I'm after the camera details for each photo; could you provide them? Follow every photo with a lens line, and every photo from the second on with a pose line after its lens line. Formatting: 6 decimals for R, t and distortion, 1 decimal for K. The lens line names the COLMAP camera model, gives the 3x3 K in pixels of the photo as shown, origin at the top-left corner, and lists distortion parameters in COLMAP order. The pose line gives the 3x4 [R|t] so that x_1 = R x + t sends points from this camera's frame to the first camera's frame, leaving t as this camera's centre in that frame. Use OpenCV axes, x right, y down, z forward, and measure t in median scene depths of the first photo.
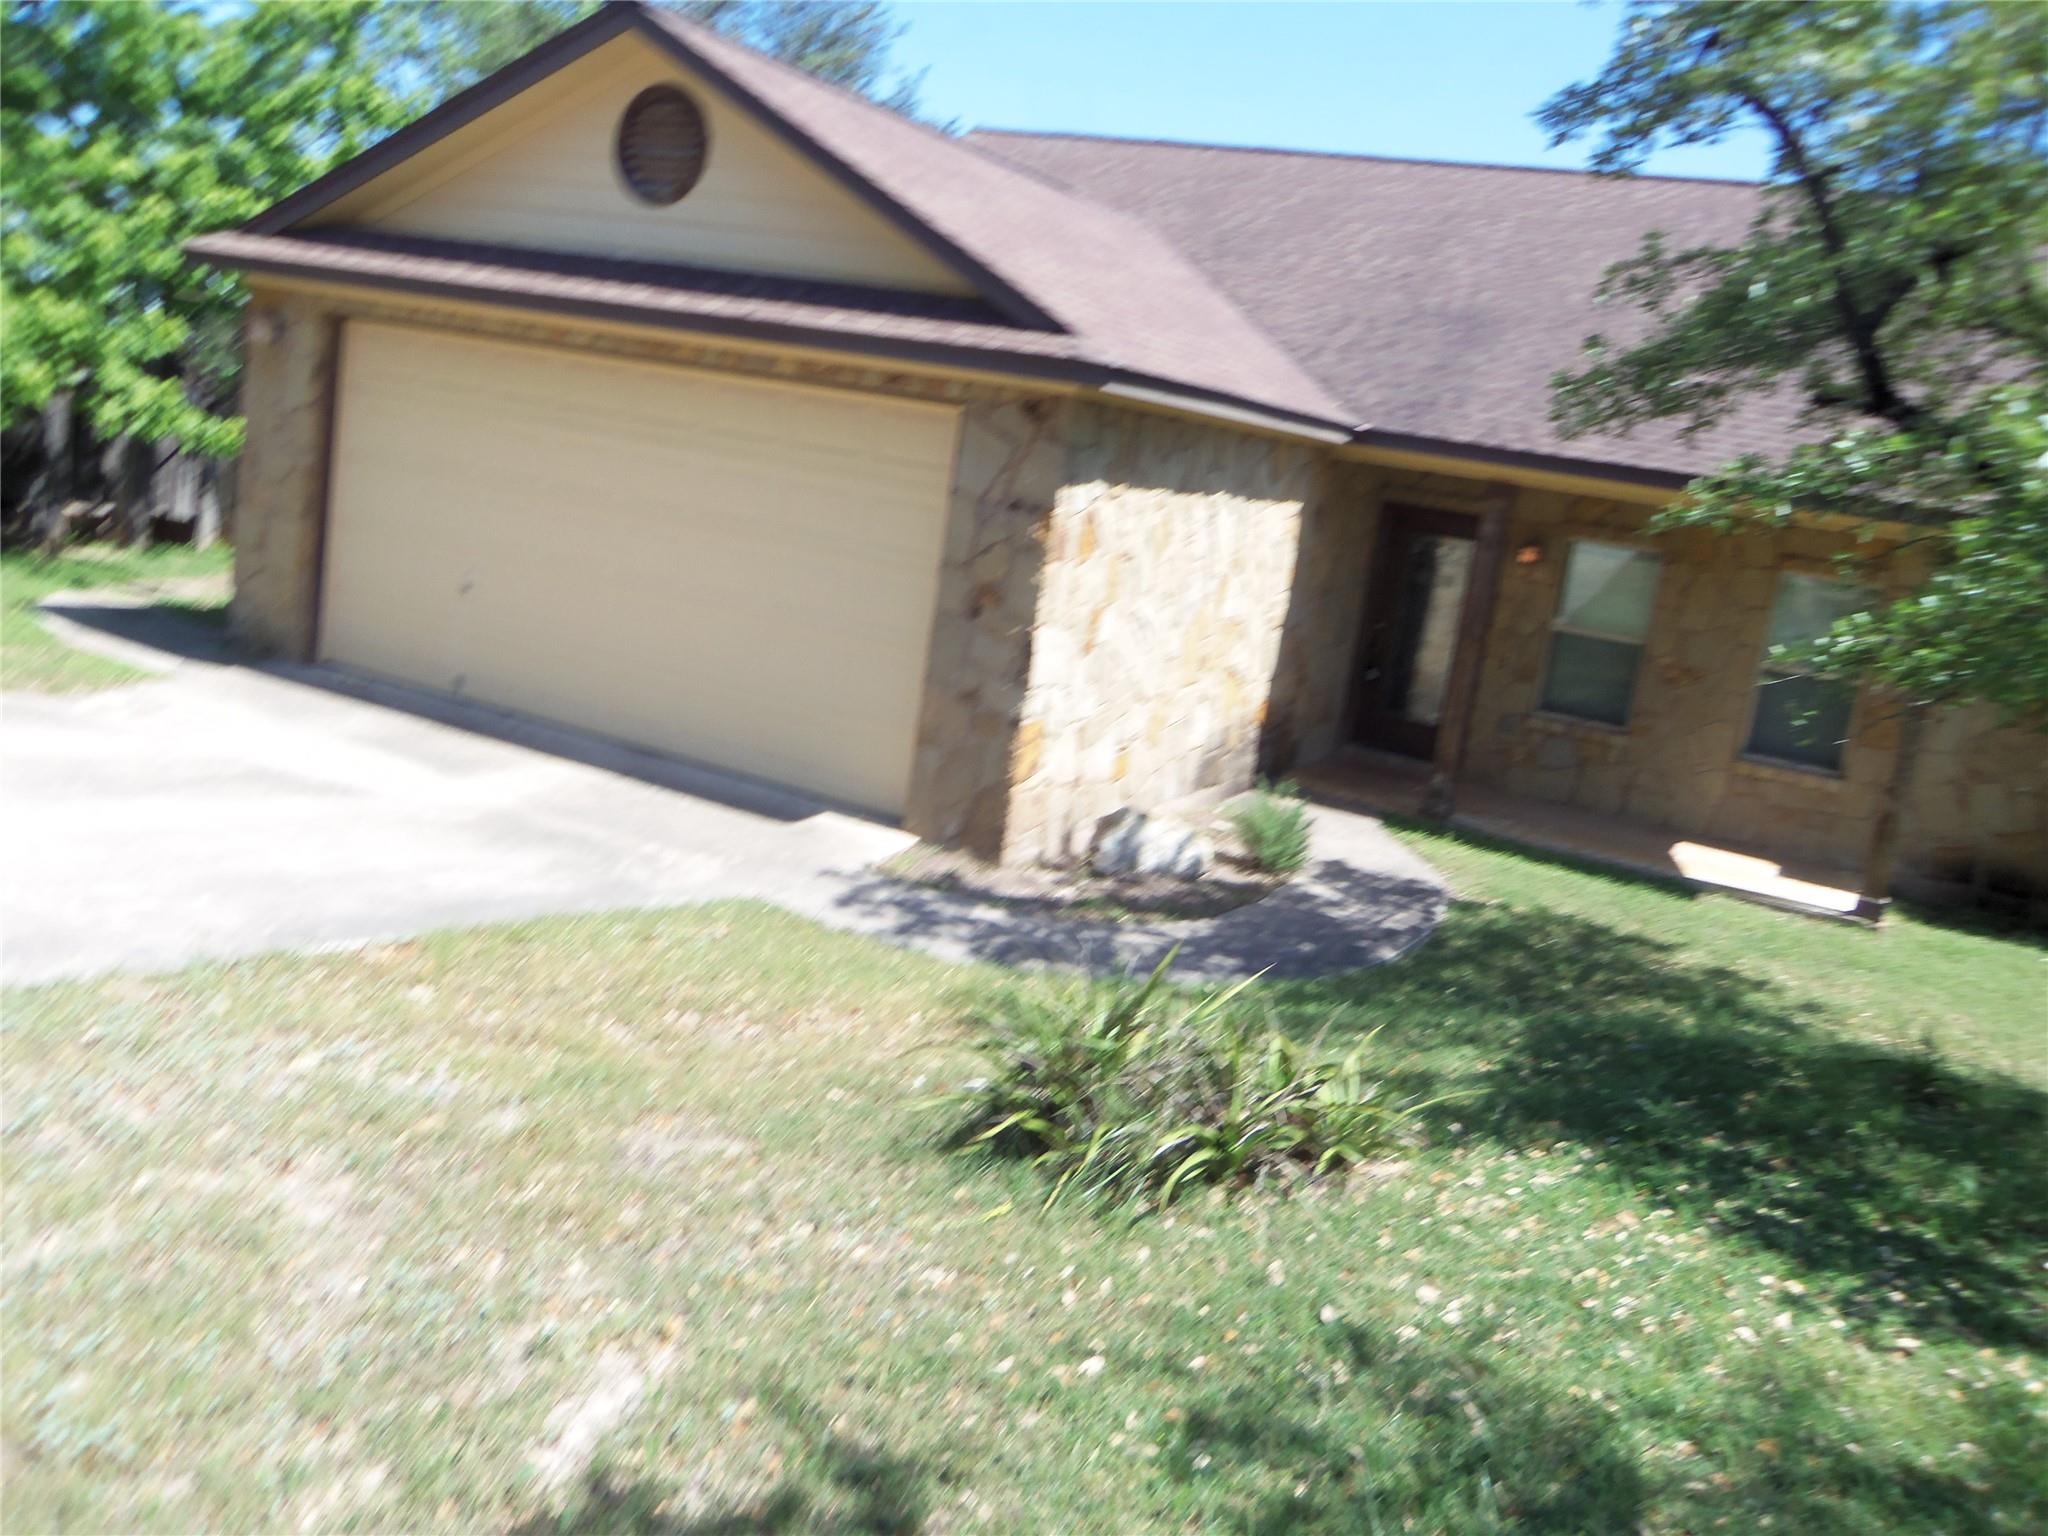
lens RADIAL K [[1685.4, 0, 1030.8], [0, 1685.4, 751.2], [0, 0, 1]] dist [-0.048794, 0.101340]
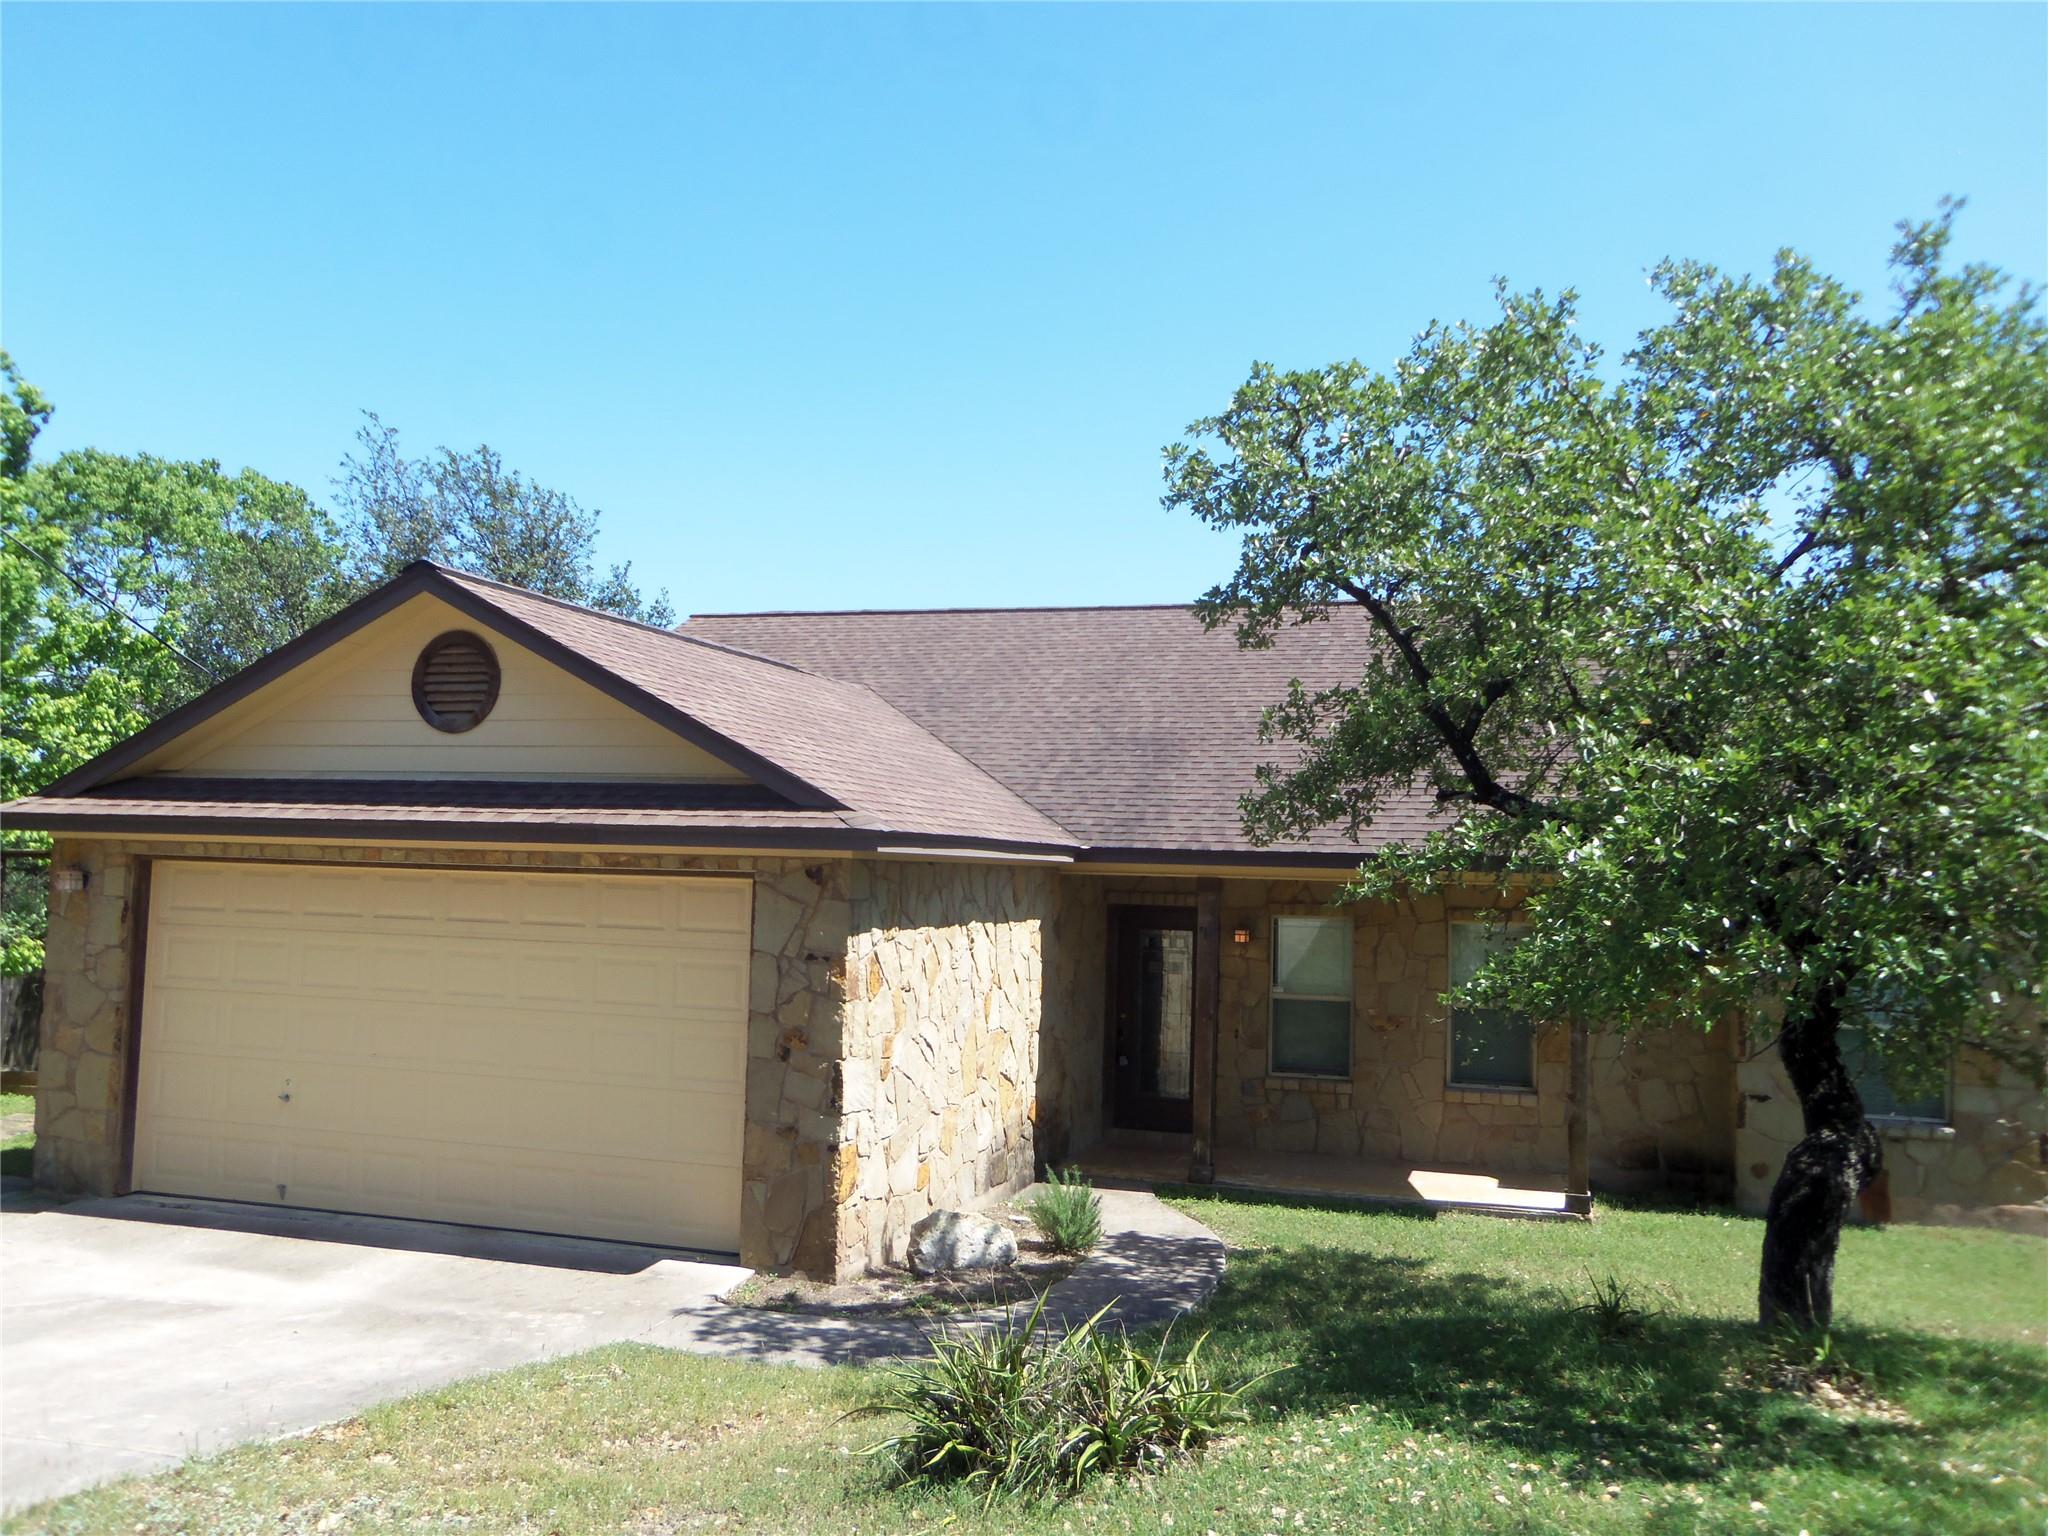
lens RADIAL K [[1685.4, 0, 1030.8], [0, 1685.4, 751.2], [0, 0, 1]] dist [-0.048794, 0.101340]
pose [[0.978108, -0.107149, 0.178395, -0.051470], [0.147152, 0.962279, -0.228835, 0.004186], [-0.147146, 0.250076, 0.956980, -0.160550]]
